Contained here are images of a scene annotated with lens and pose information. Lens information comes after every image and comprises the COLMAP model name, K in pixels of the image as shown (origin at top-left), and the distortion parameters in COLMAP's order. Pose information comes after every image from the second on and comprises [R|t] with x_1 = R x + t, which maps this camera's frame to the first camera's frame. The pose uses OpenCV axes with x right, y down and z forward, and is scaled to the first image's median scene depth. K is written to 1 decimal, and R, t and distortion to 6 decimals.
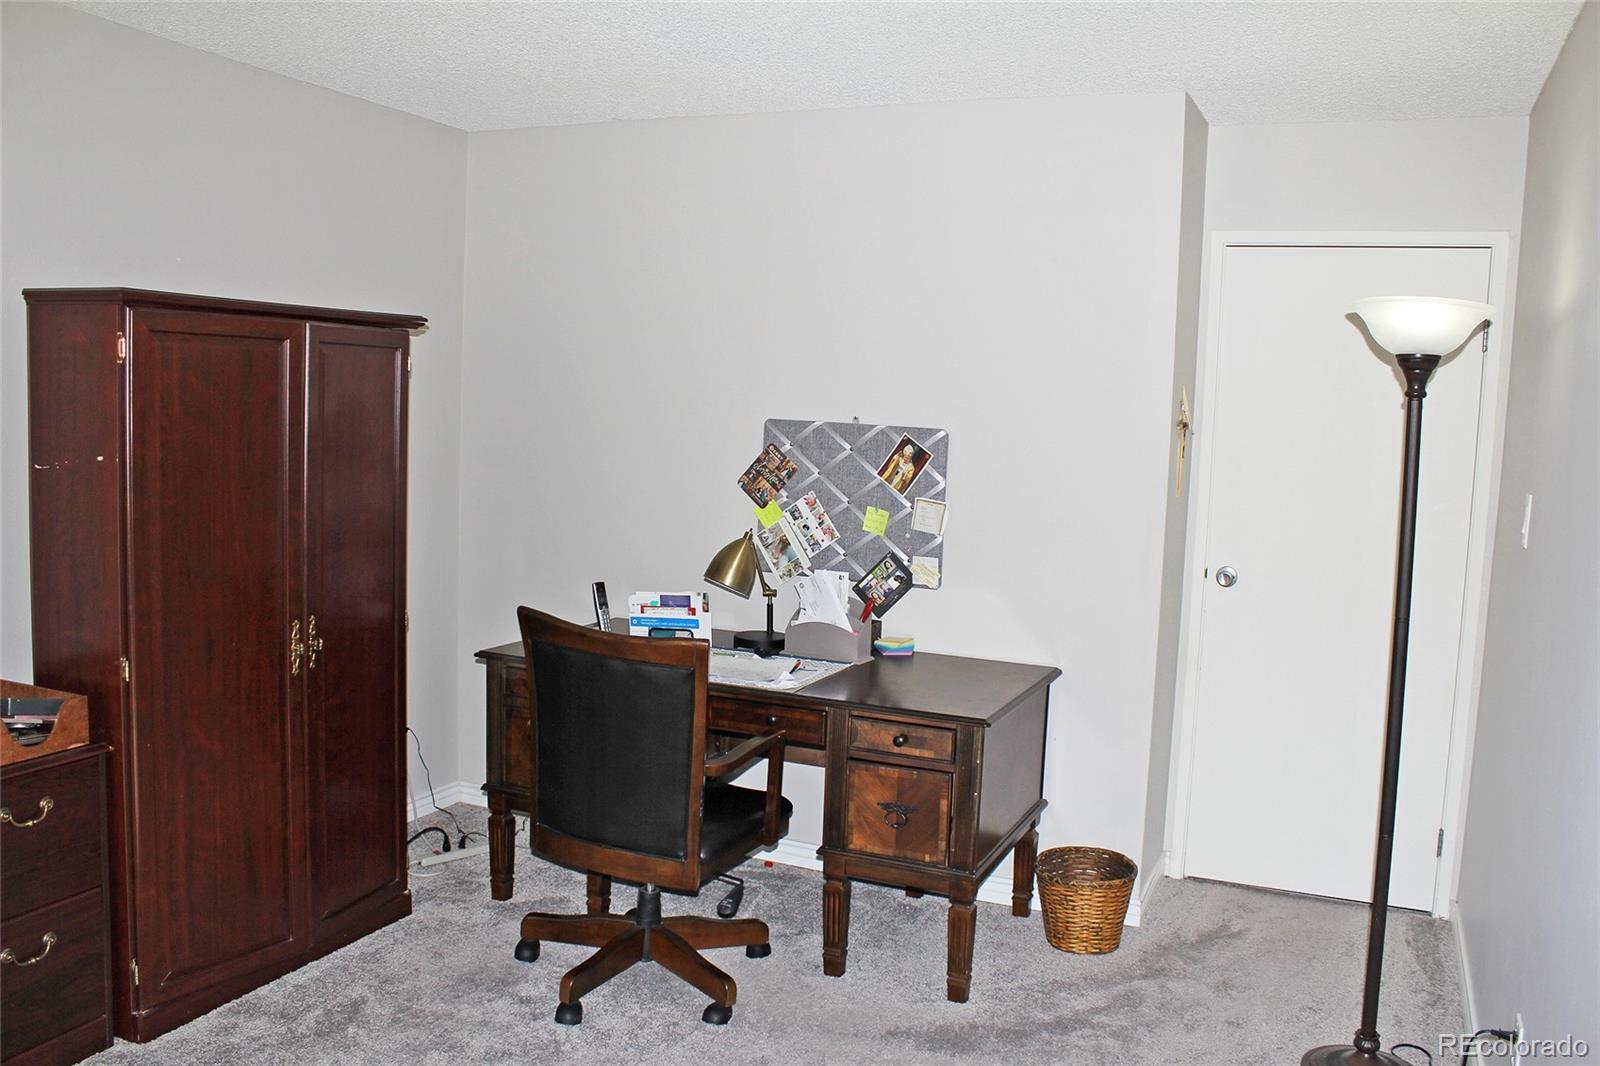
lens RADIAL K [[1329.6, 0, 806.0], [0, 1329.6, 530.8], [0, 0, 1]] dist [-0.133801, 0.071176]
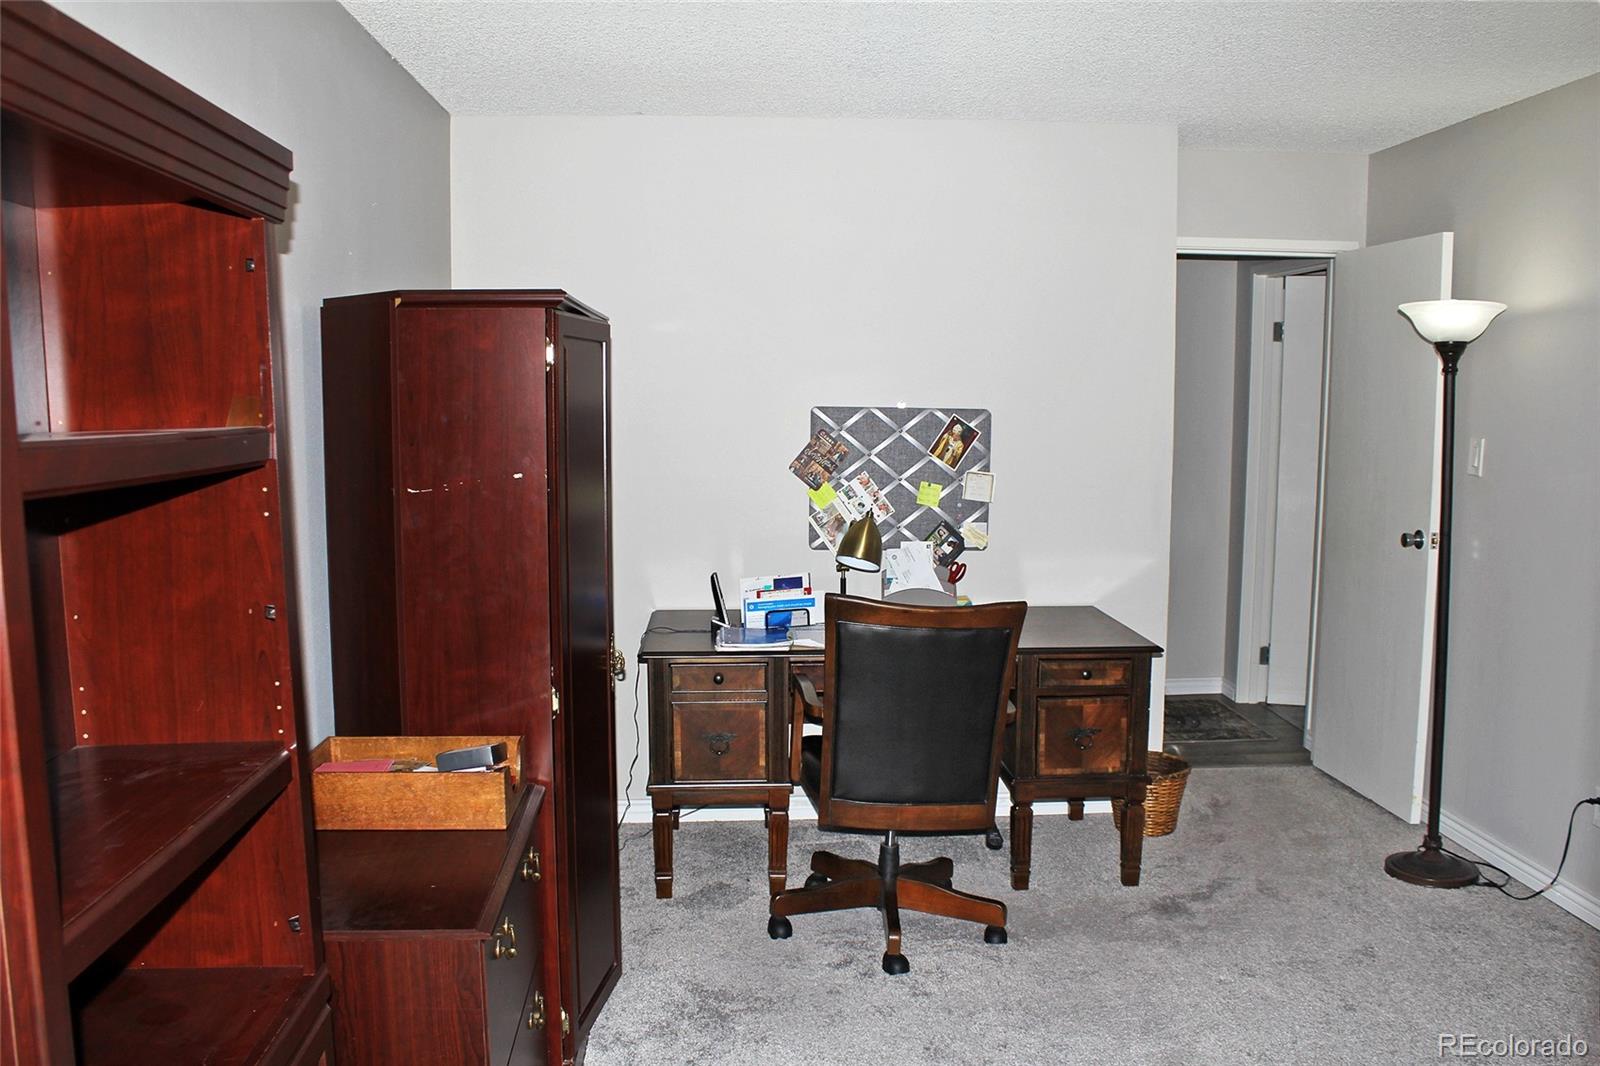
lens RADIAL K [[1329.6, 0, 802.7], [0, 1329.6, 542.9], [0, 0, 1]] dist [-0.133801, 0.071176]
pose [[0.892503, -0.087747, 0.442425, -0.542816], [0.075521, 0.996119, 0.045213, -0.025309], [-0.444675, -0.006941, 0.895665, 0.049464]]
